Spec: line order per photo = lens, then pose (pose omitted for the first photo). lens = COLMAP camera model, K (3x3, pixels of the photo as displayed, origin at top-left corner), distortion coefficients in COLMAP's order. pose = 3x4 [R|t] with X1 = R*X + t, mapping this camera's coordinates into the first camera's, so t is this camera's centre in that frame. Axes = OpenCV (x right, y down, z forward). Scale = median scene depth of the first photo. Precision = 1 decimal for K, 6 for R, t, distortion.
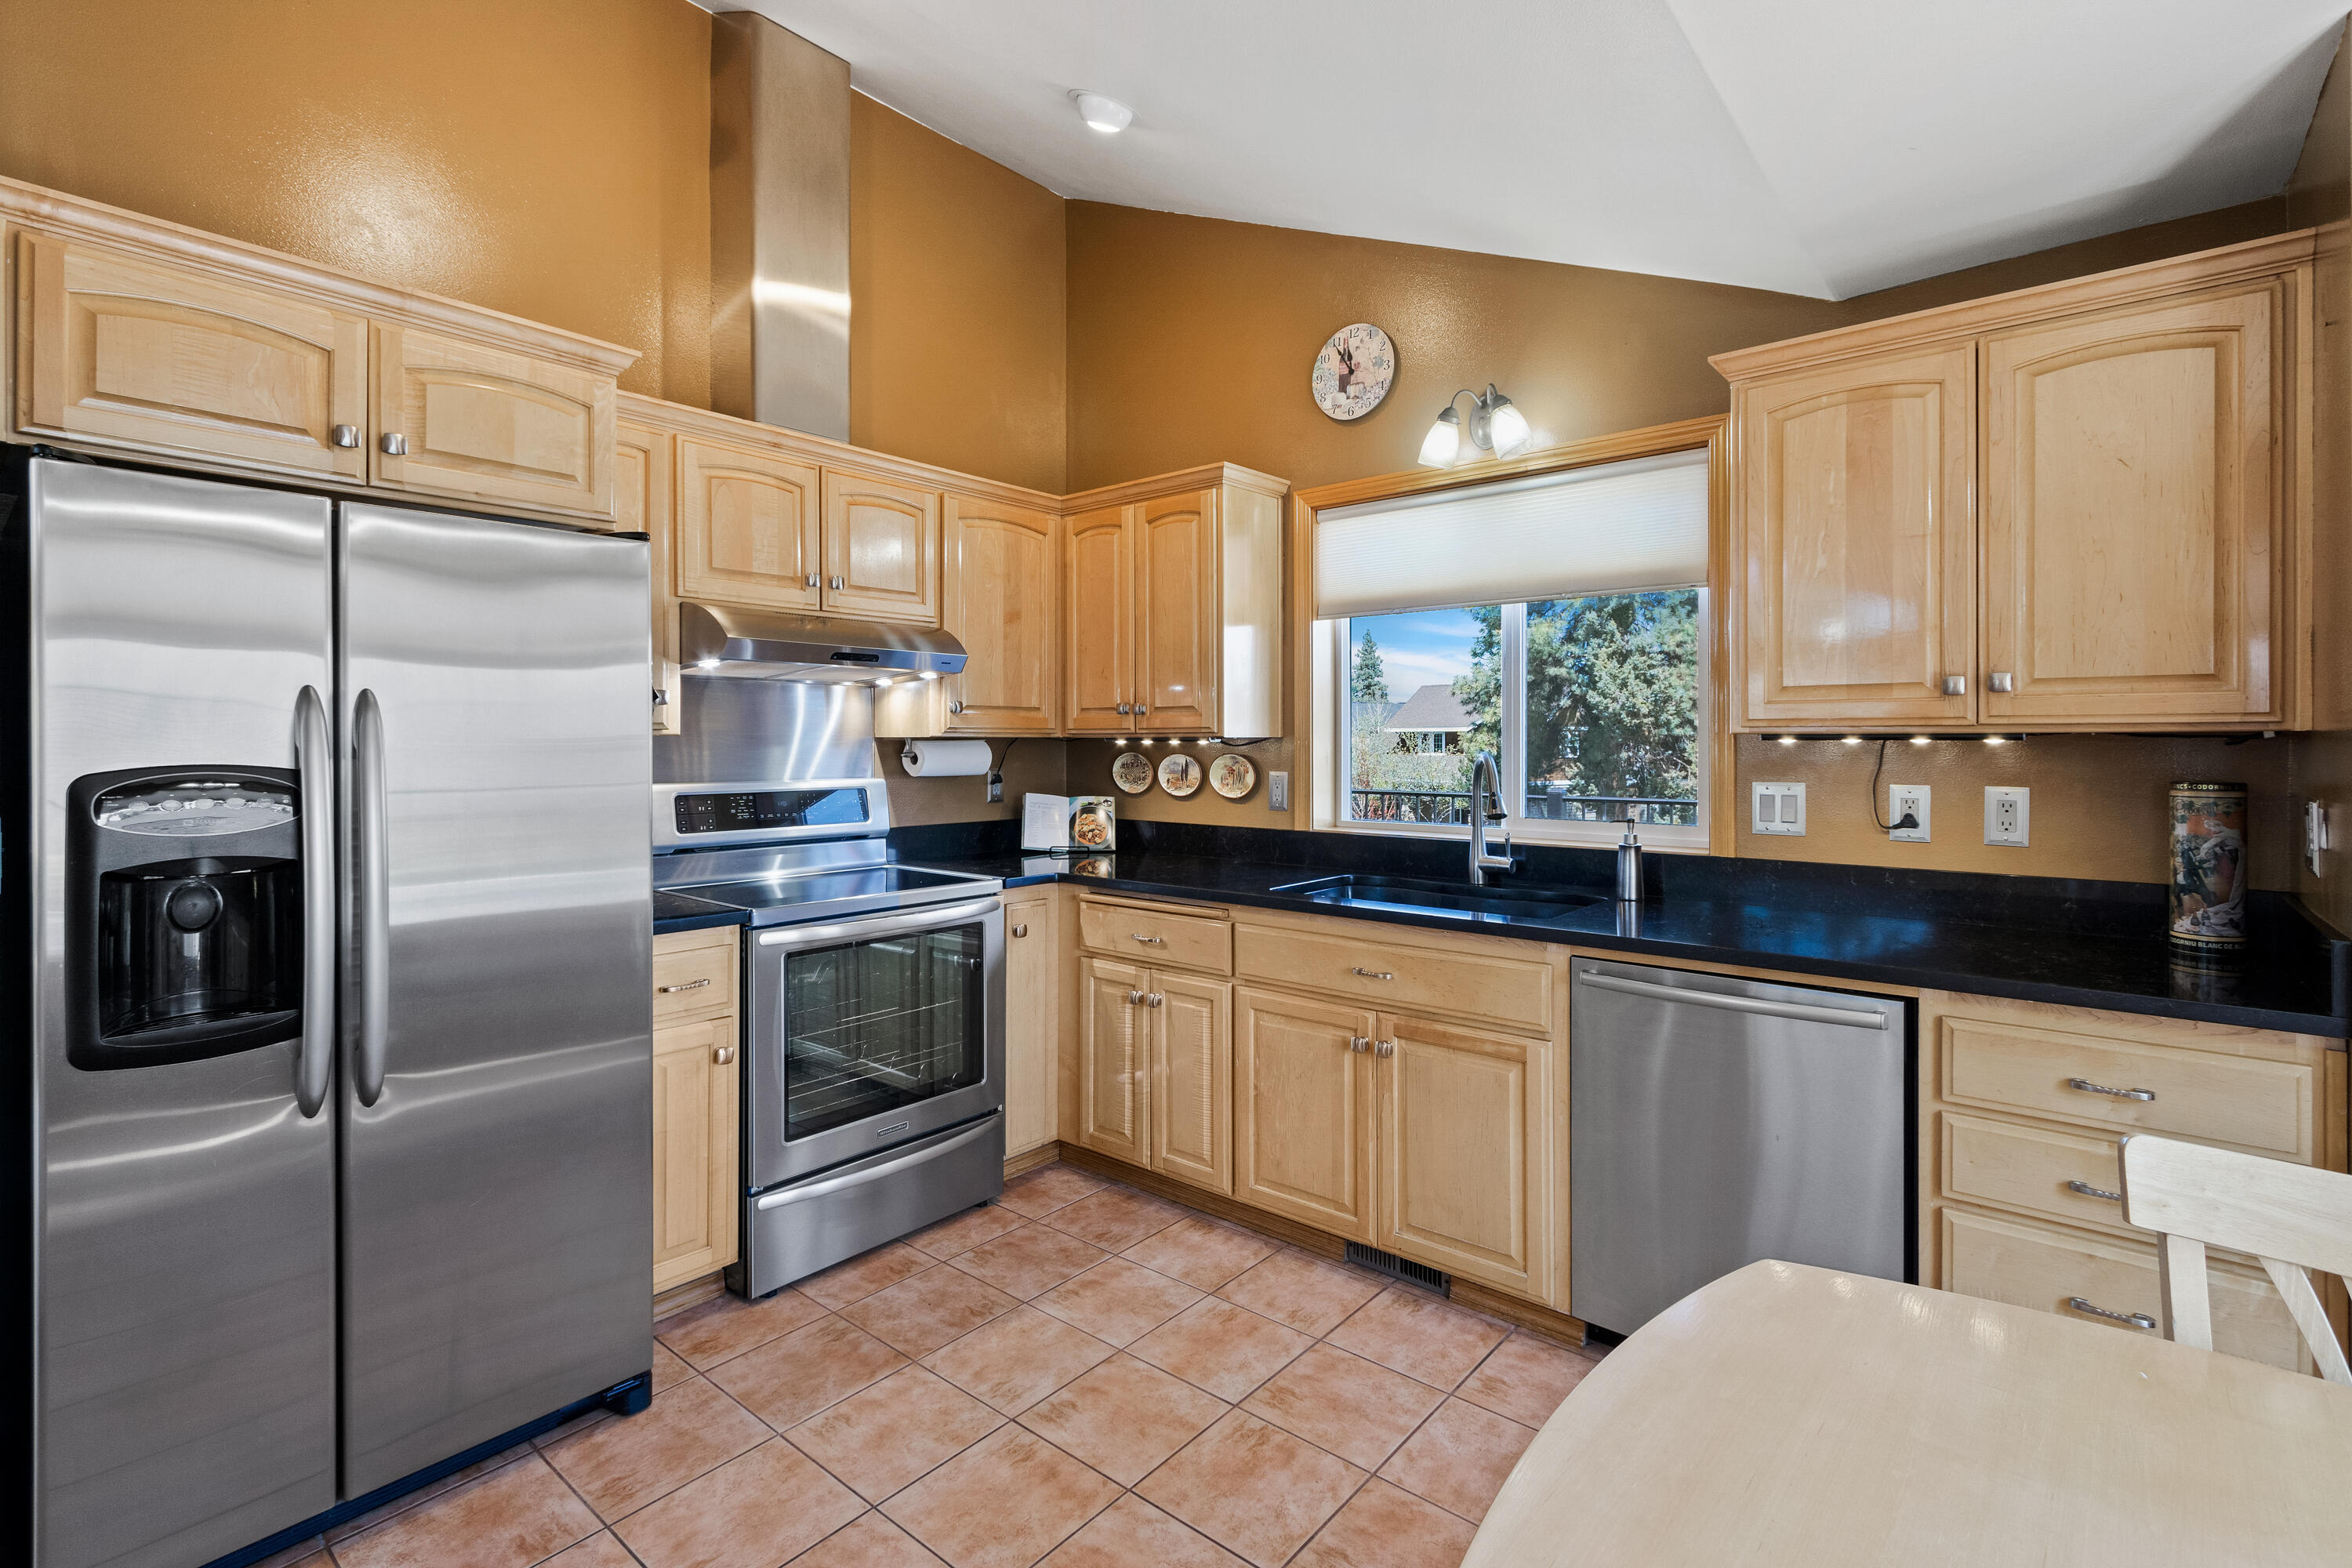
lens RADIAL K [[1059.0, 0, 1184.0], [0, 1059.0, 745.5], [0, 0, 1]] dist [-0.001667, 0.000866]
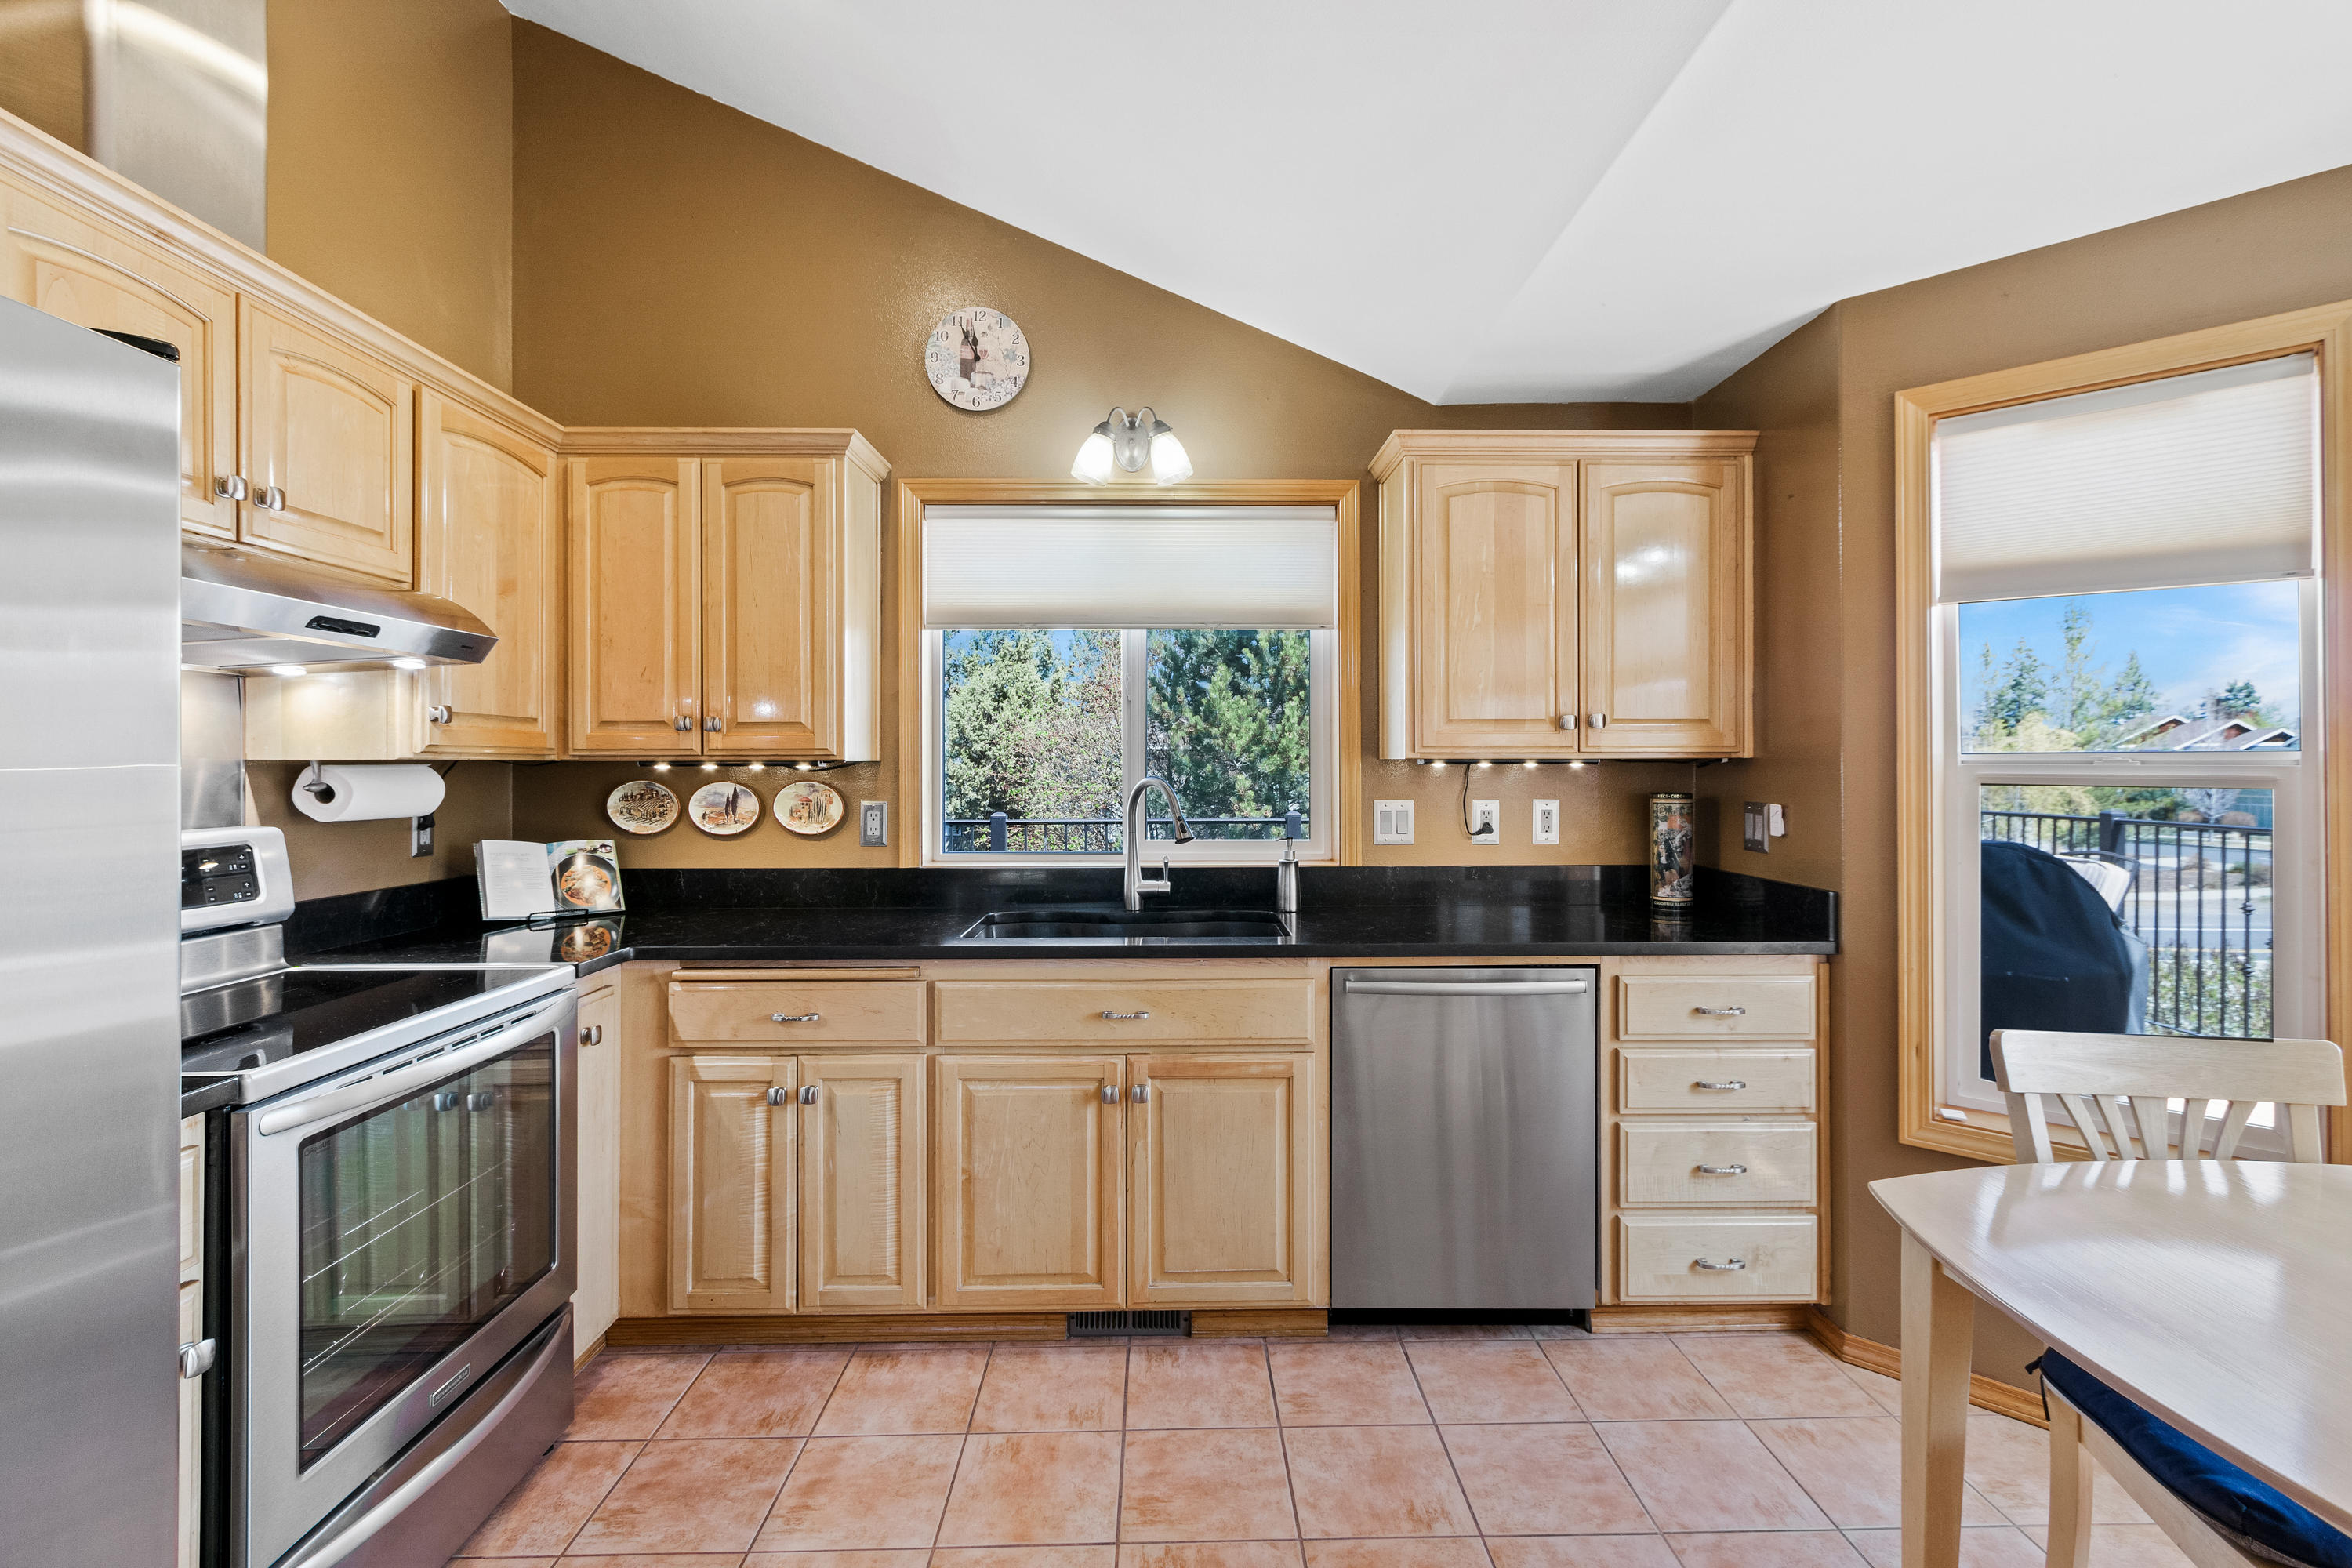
lens RADIAL K [[1059.0, 0, 1184.0], [0, 1059.0, 760.5], [0, 0, 1]] dist [-0.001667, 0.000866]
pose [[0.755464, 0.002077, 0.655187, -0.373977], [0.003090, 0.999973, -0.006733, -0.001809], [-0.655183, 0.007111, 0.755437, 0.249049]]
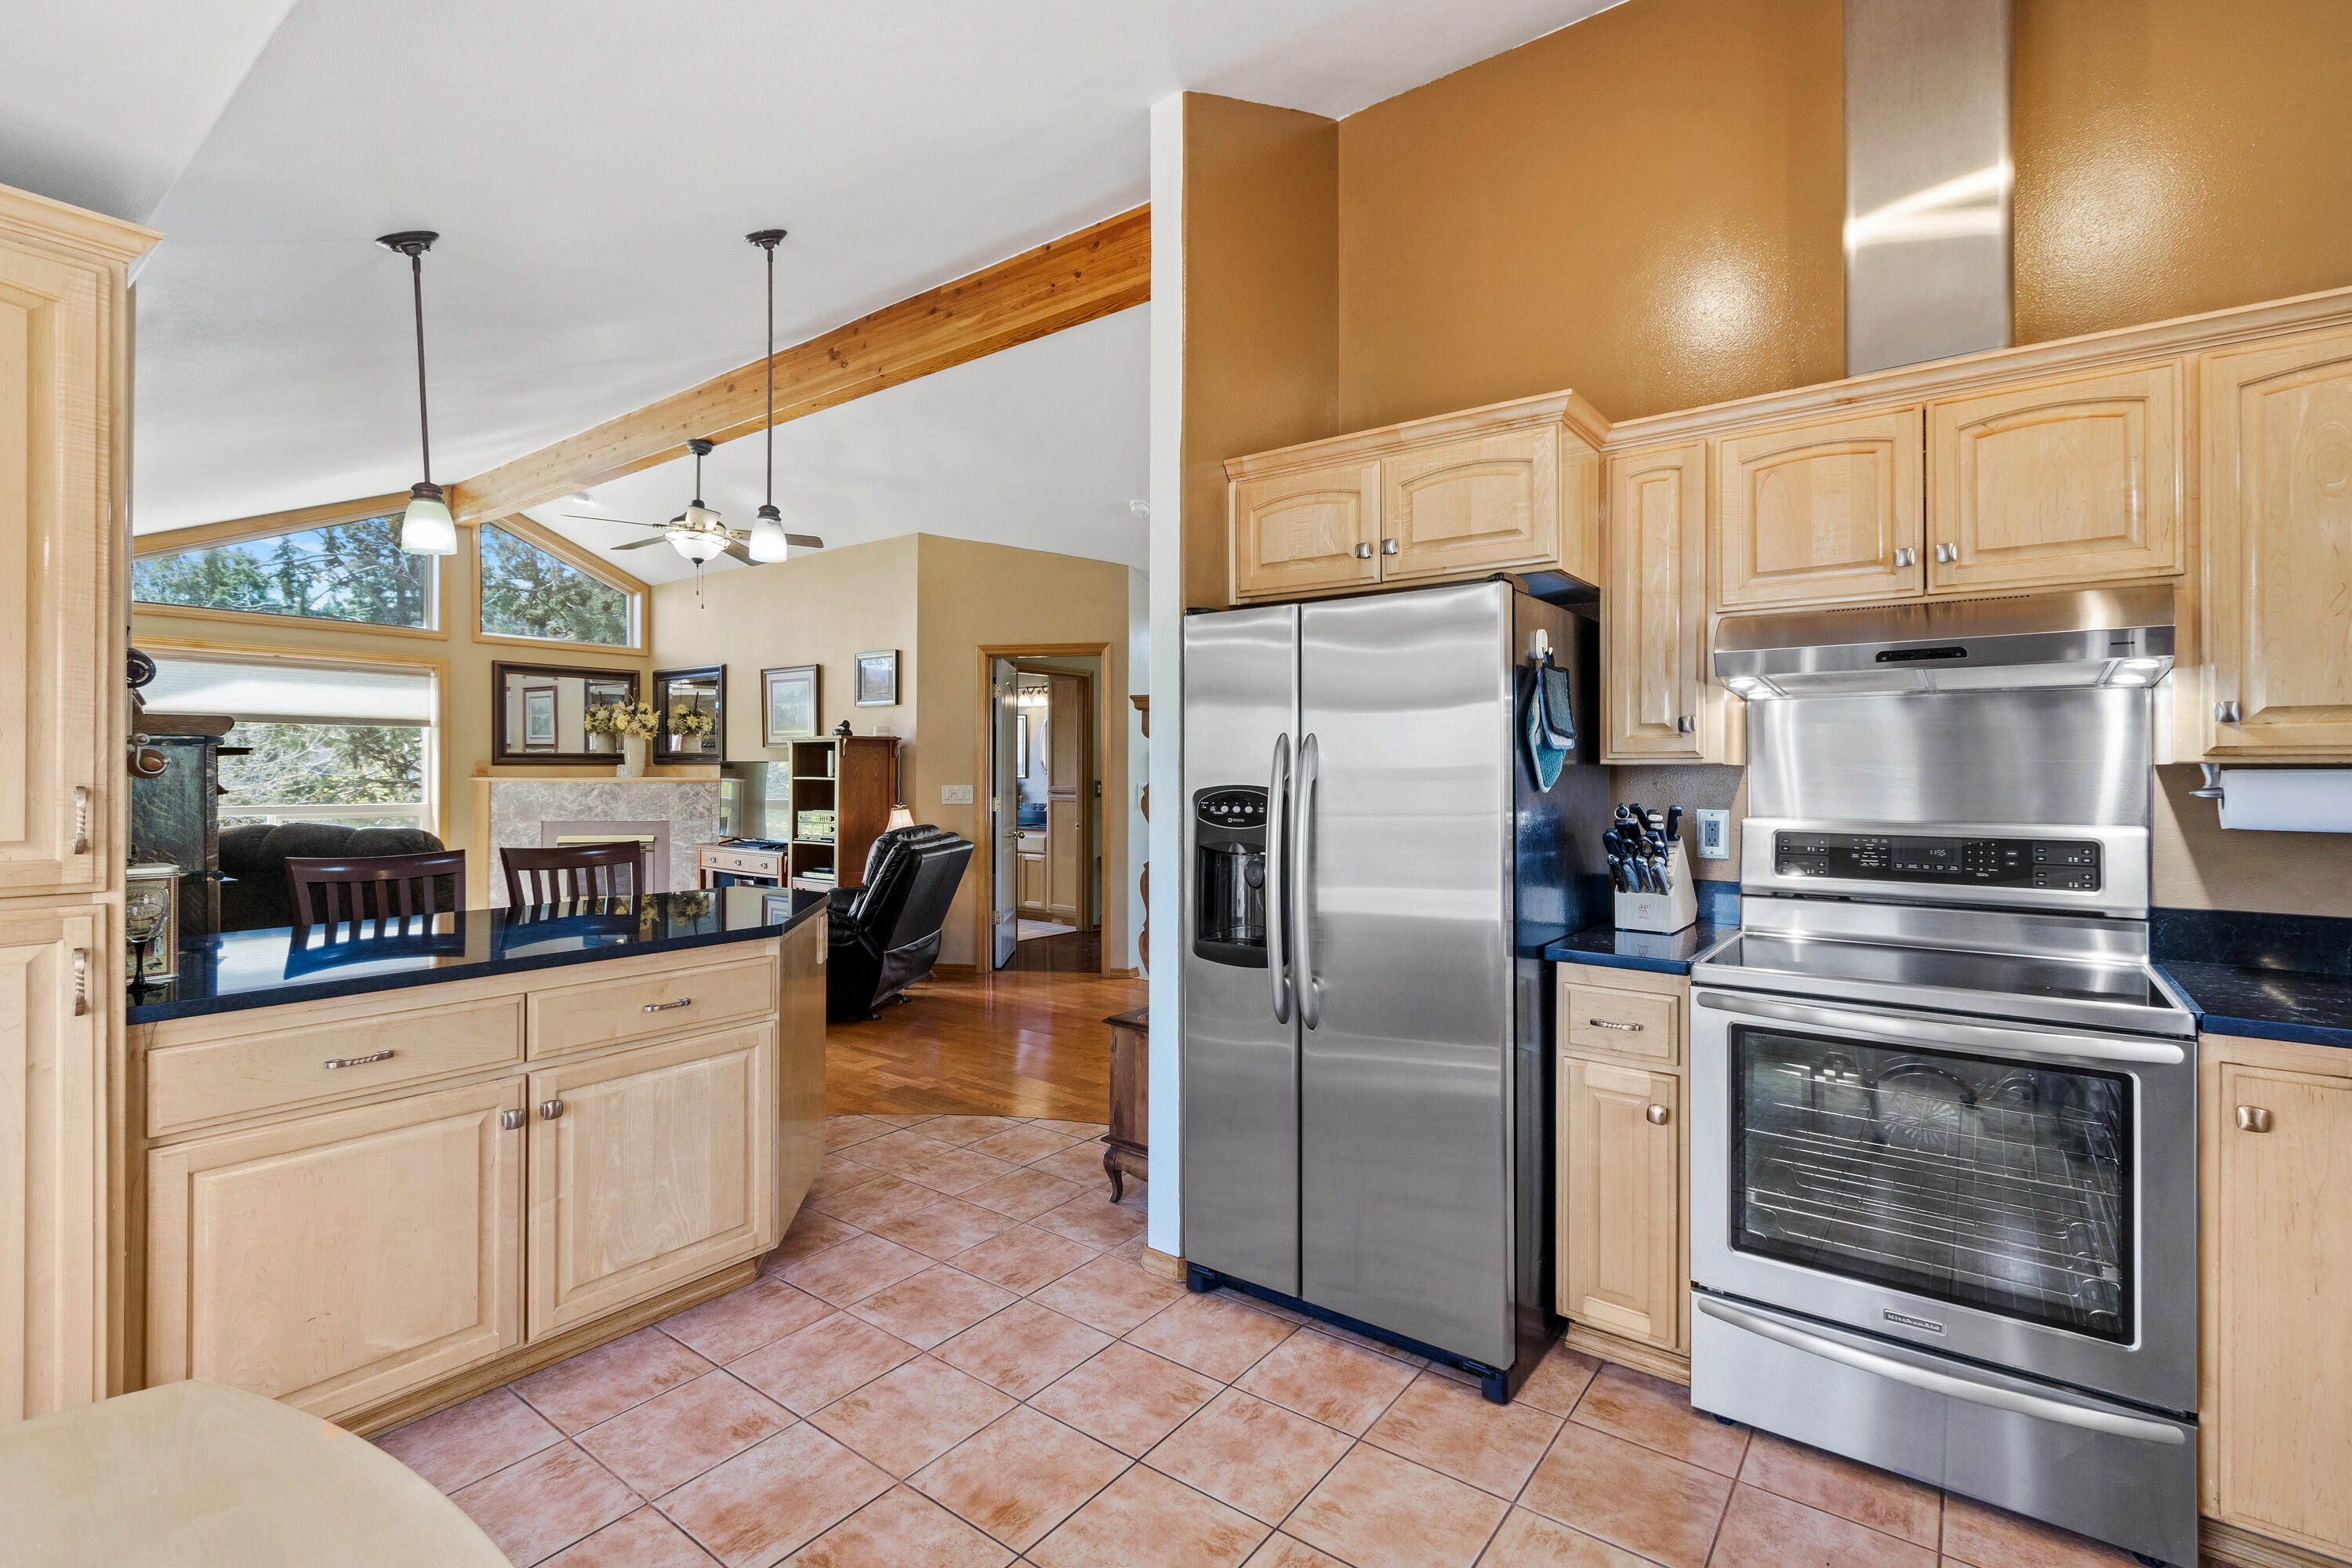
lens RADIAL K [[1059.0, 0, 1193.8], [0, 1059.0, 768.6], [0, 0, 1]] dist [-0.001667, 0.000866]
pose [[0.061835, -0.001214, -0.998086, 0.417017], [-0.004084, 0.999991, -0.001469, -0.002590], [0.998078, 0.004167, 0.061829, 0.499877]]
